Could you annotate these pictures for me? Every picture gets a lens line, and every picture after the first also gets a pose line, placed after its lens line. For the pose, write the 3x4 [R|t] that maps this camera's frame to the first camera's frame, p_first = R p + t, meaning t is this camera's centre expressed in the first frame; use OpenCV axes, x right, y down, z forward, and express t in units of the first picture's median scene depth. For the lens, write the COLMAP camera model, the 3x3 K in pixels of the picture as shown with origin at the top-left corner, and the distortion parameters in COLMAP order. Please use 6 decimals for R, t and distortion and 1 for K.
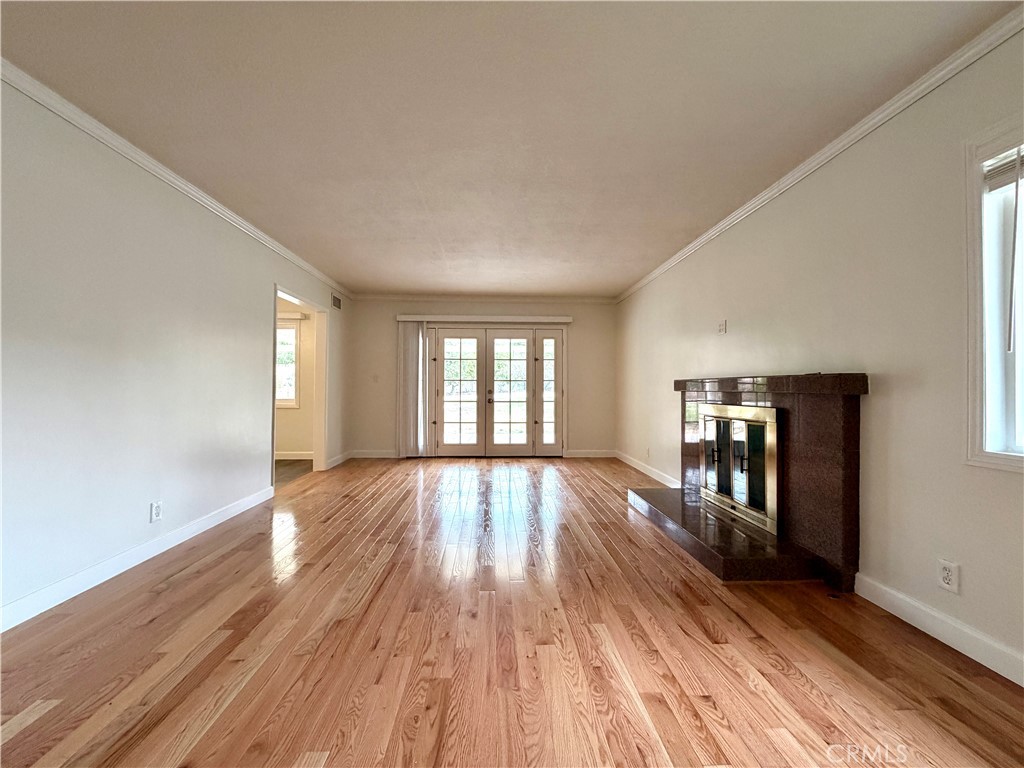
lens RADIAL K [[409.5, 0, 509.4], [0, 409.5, 384.7], [0, 0, 1]] dist [-0.000228, 0.000473]
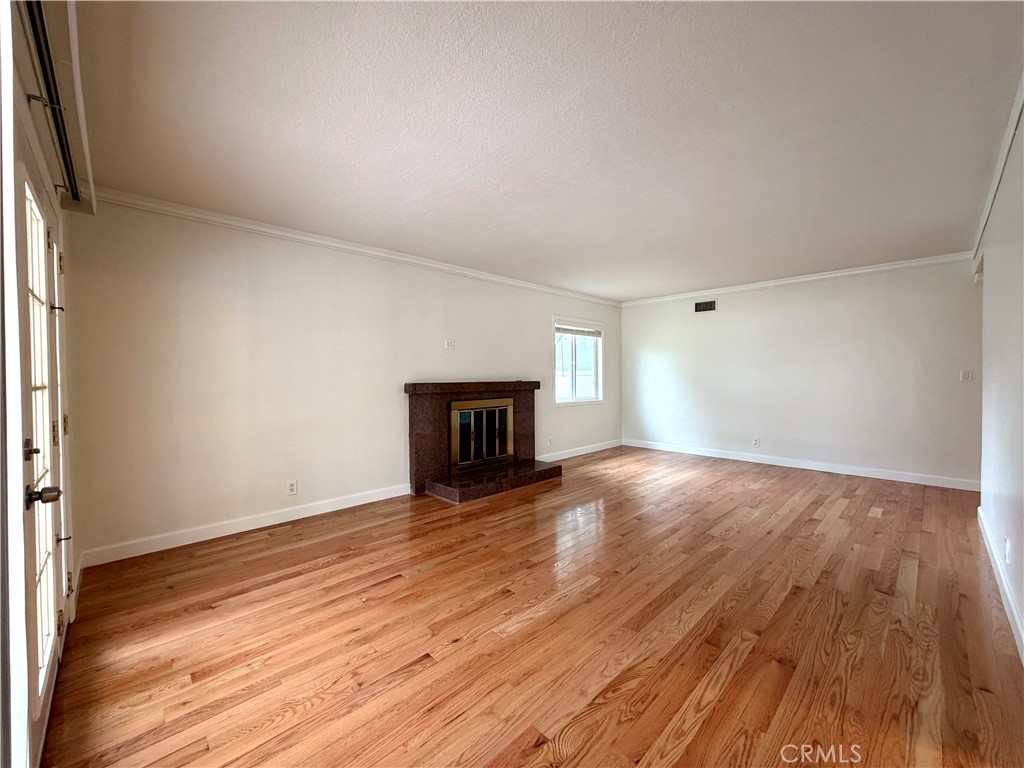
lens RADIAL K [[409.5, 0, 512.4], [0, 409.5, 386.2], [0, 0, 1]] dist [-0.000228, 0.000473]
pose [[-0.664390, -0.014431, 0.747247, -0.339929], [-0.002414, 0.999850, 0.017163, -0.013972], [-0.747383, 0.009599, -0.664325, 0.964515]]
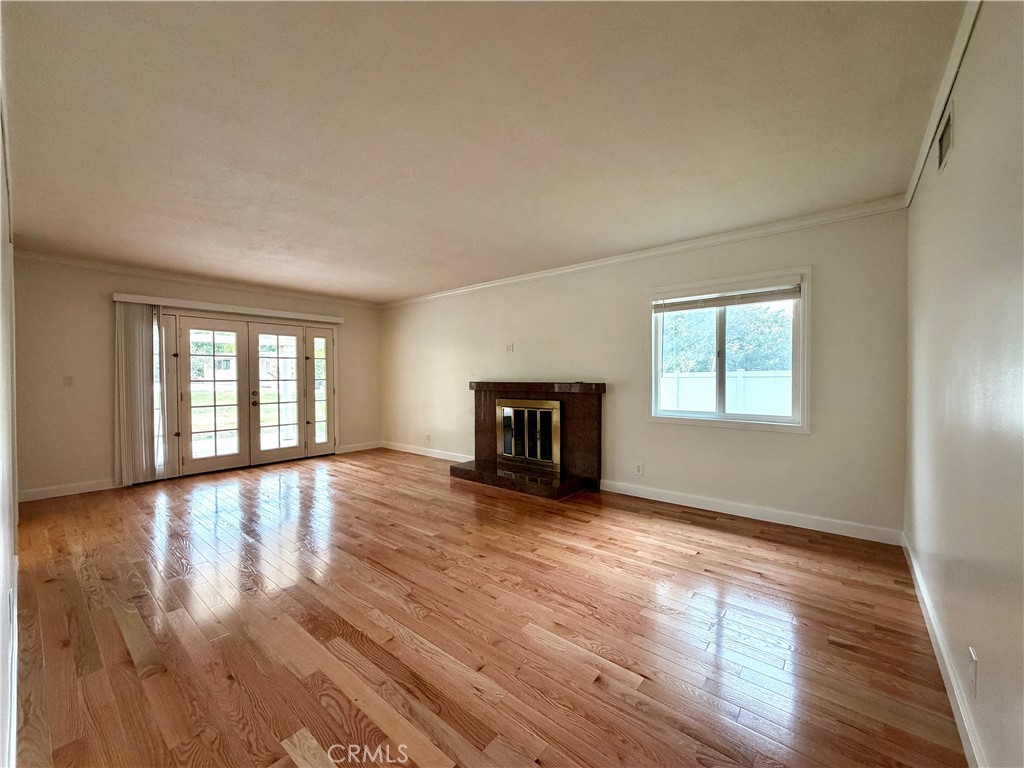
lens RADIAL K [[409.5, 0, 508.3], [0, 409.5, 385.6], [0, 0, 1]] dist [-0.000228, 0.000473]
pose [[0.674980, -0.024309, 0.737436, -0.334851], [0.000657, 0.999476, 0.032347, -0.027822], [-0.737836, -0.021349, 0.674642, -0.012132]]
